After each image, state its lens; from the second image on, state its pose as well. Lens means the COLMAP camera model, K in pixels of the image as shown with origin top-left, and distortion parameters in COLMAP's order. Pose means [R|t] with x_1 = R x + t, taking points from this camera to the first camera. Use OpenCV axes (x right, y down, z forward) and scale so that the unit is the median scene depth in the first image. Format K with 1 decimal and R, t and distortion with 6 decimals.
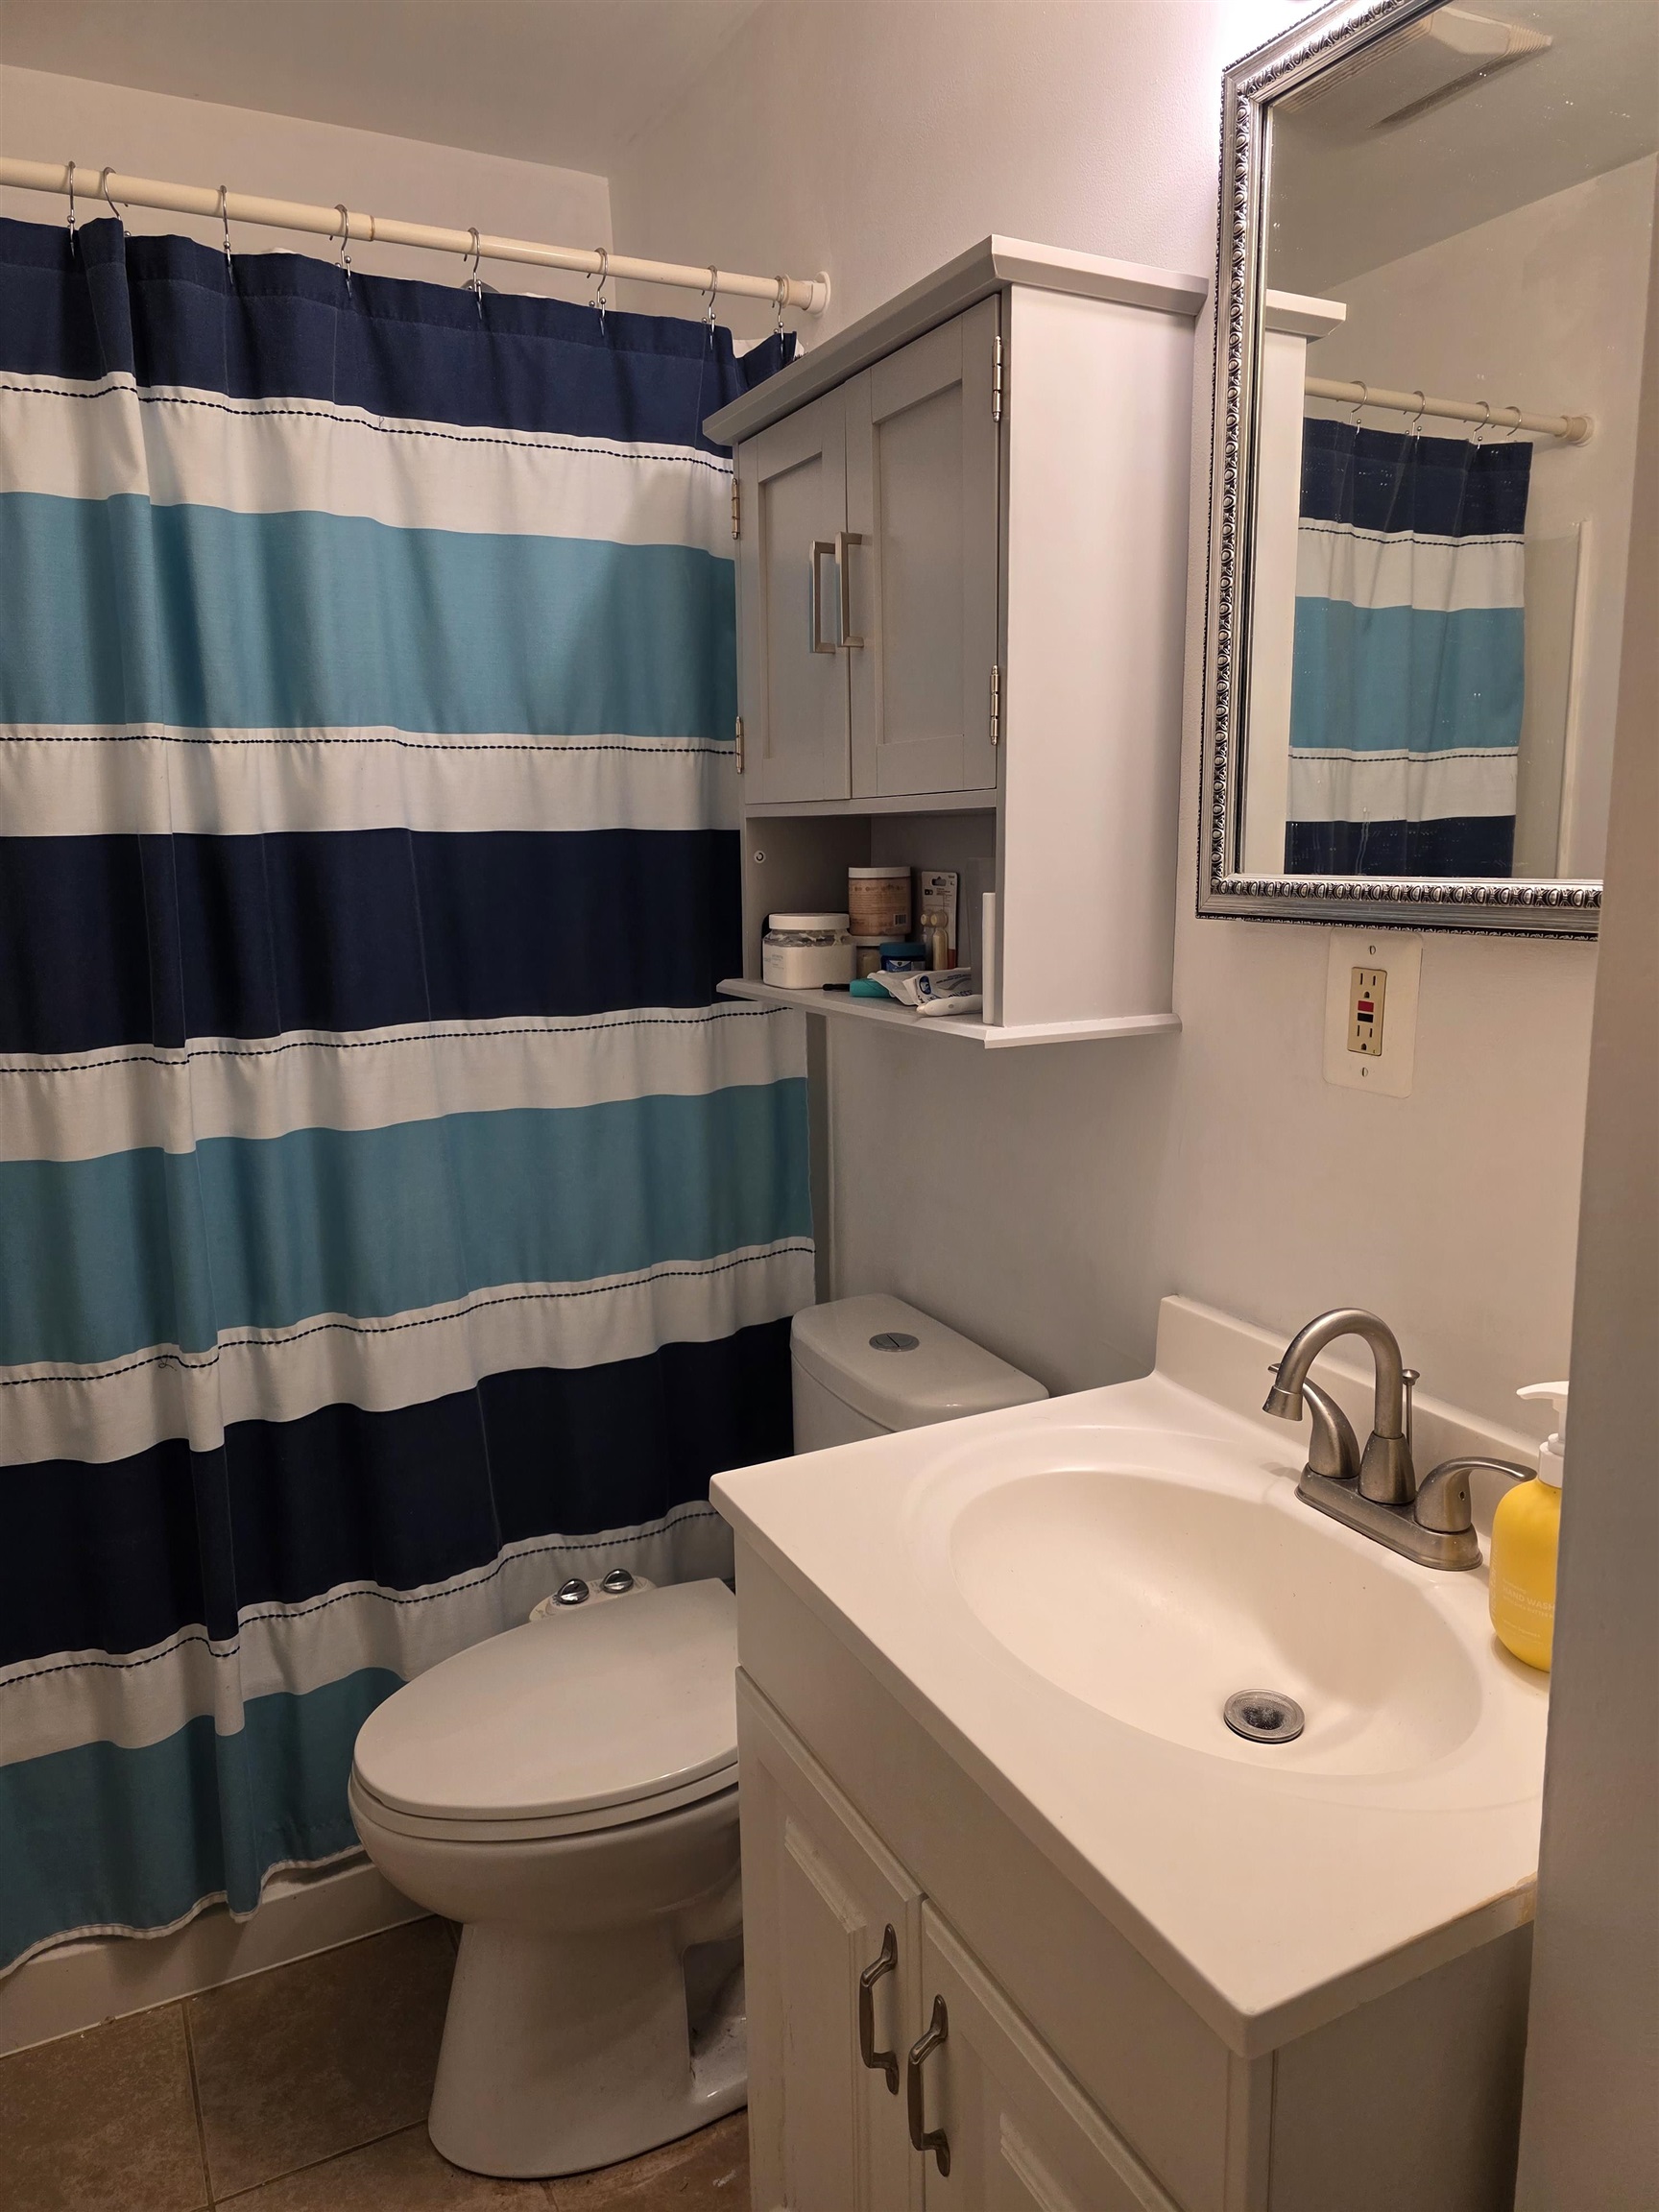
lens RADIAL K [[1483.2, 0, 829.5], [0, 1483.2, 1106.0], [0, 0, 1]] dist [0.110010, -0.126656]
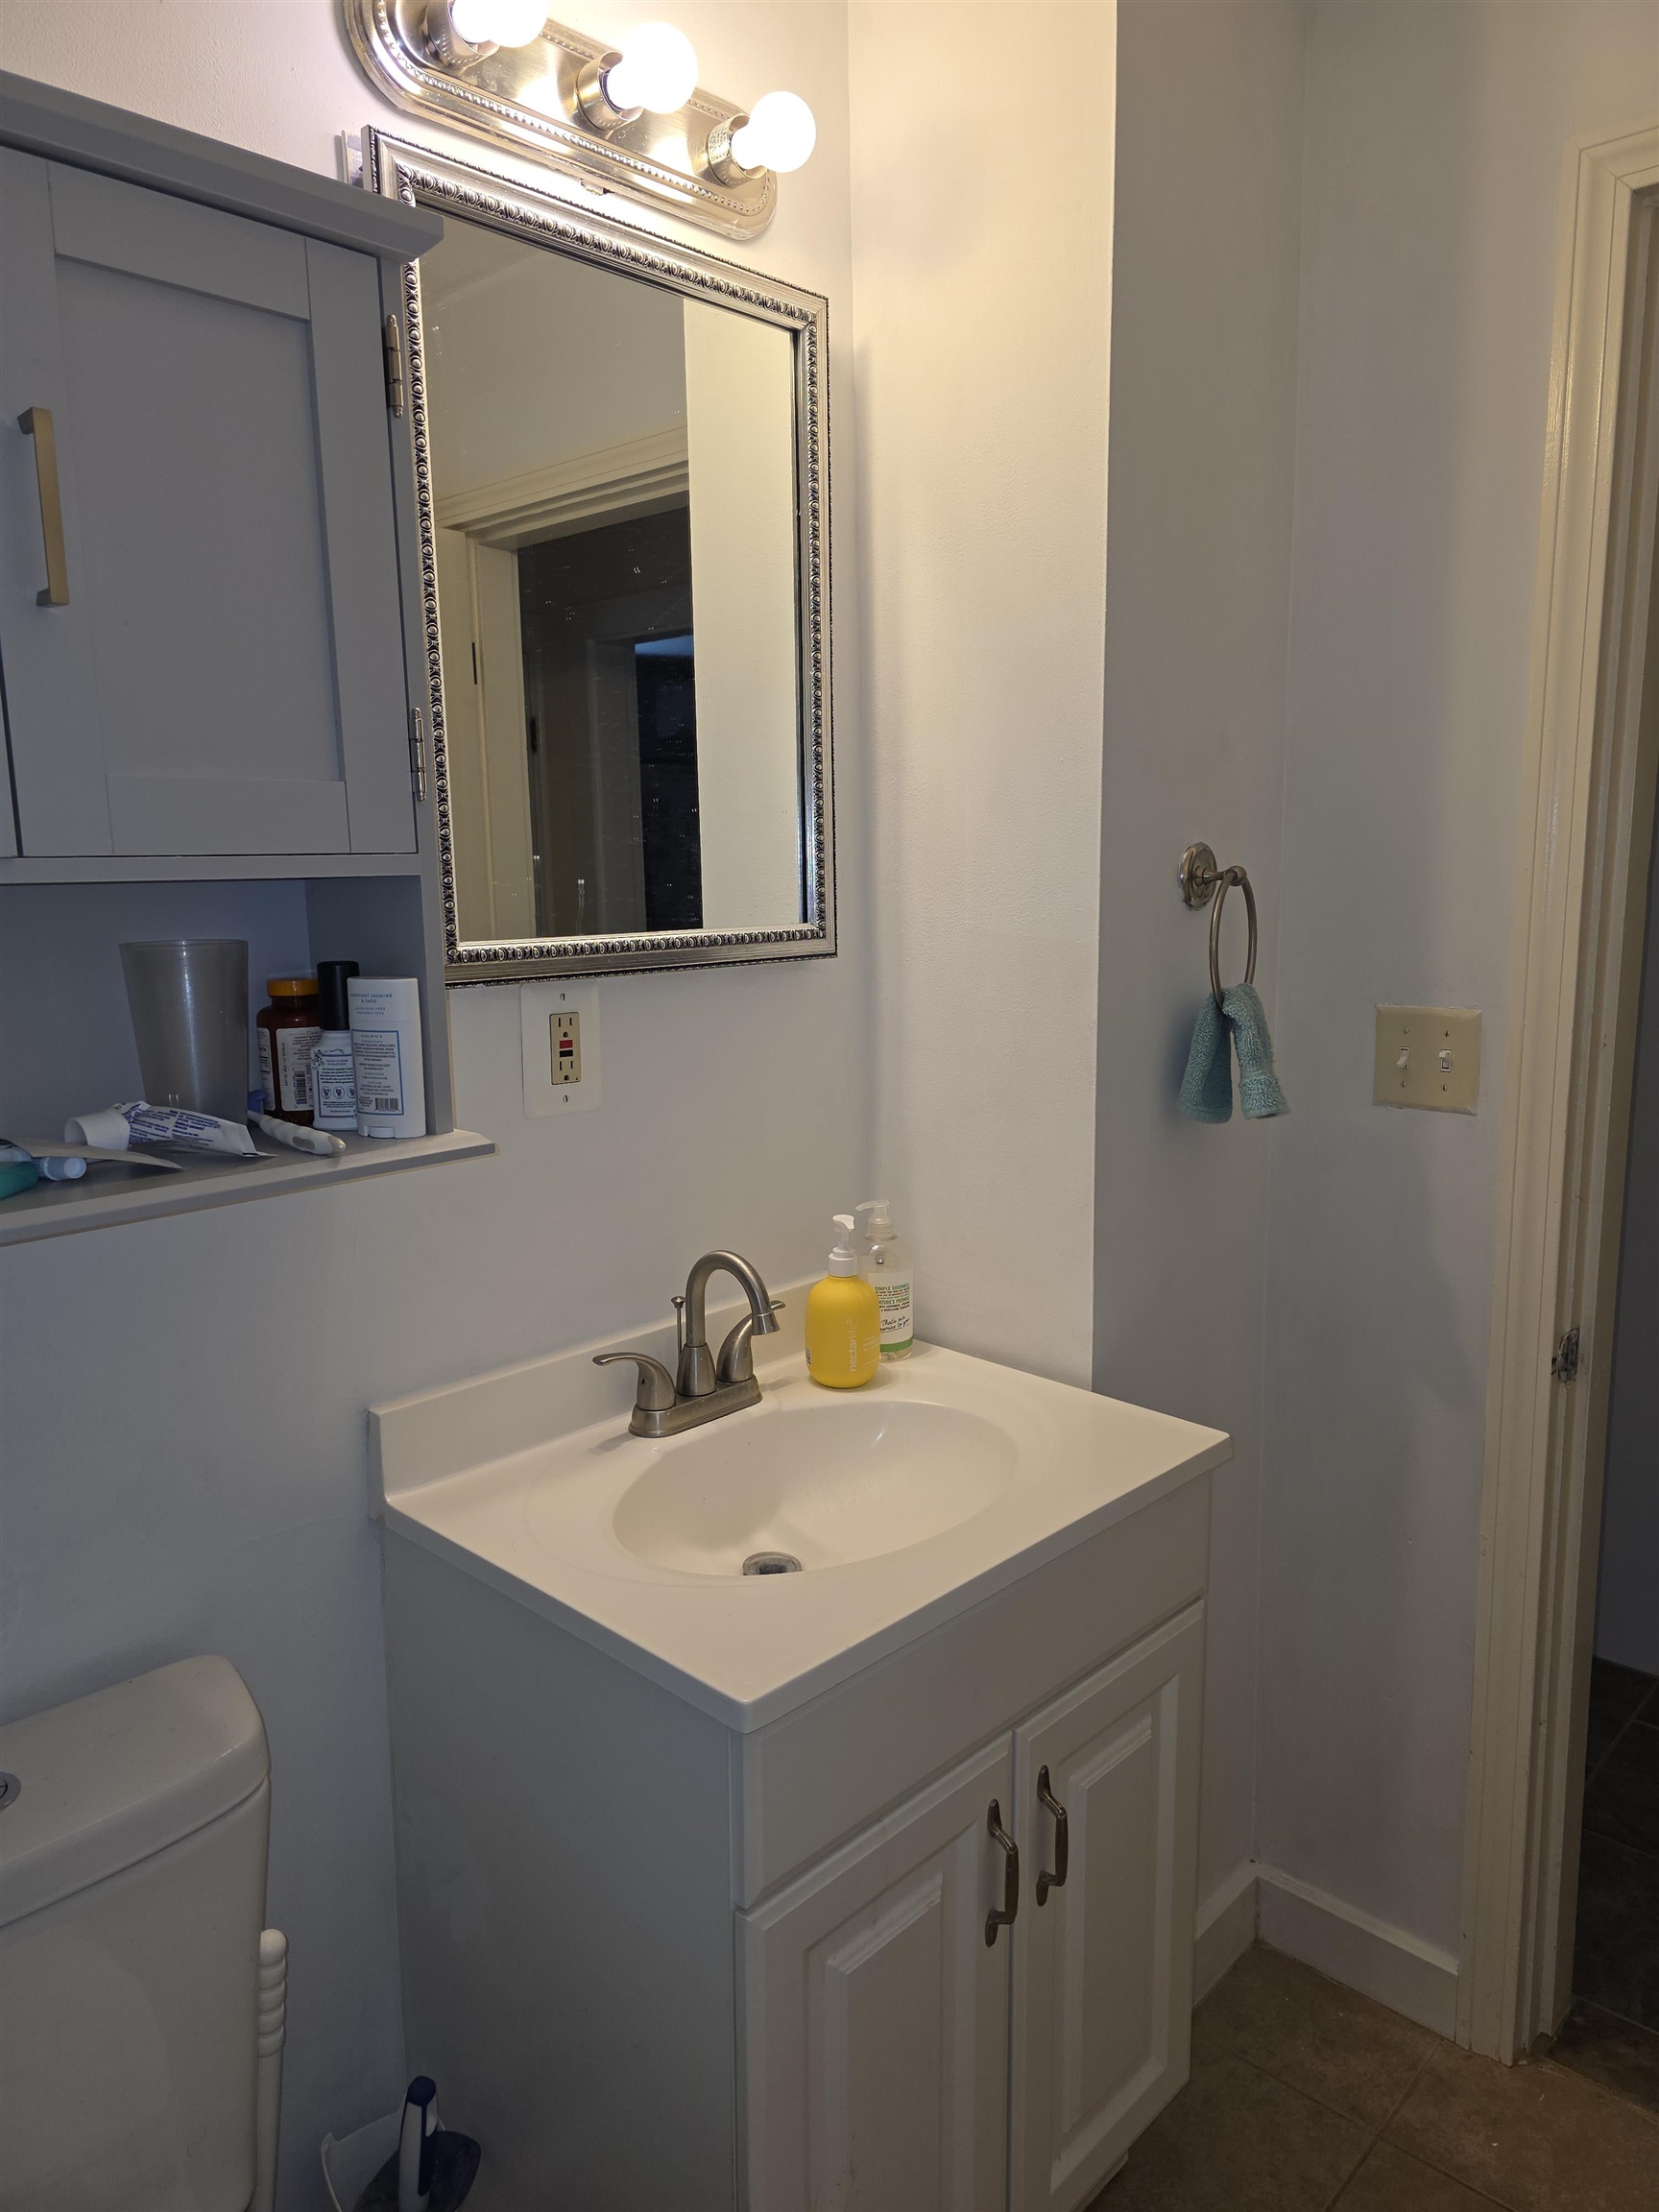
lens RADIAL K [[1483.2, 0, 829.5], [0, 1483.2, 1106.0], [0, 0, 1]] dist [0.110010, -0.126656]
pose [[-0.327590, -0.133980, 0.935272, -0.841310], [0.193778, 0.959324, 0.205299, -0.224261], [-0.924735, 0.248489, -0.288303, 1.167639]]
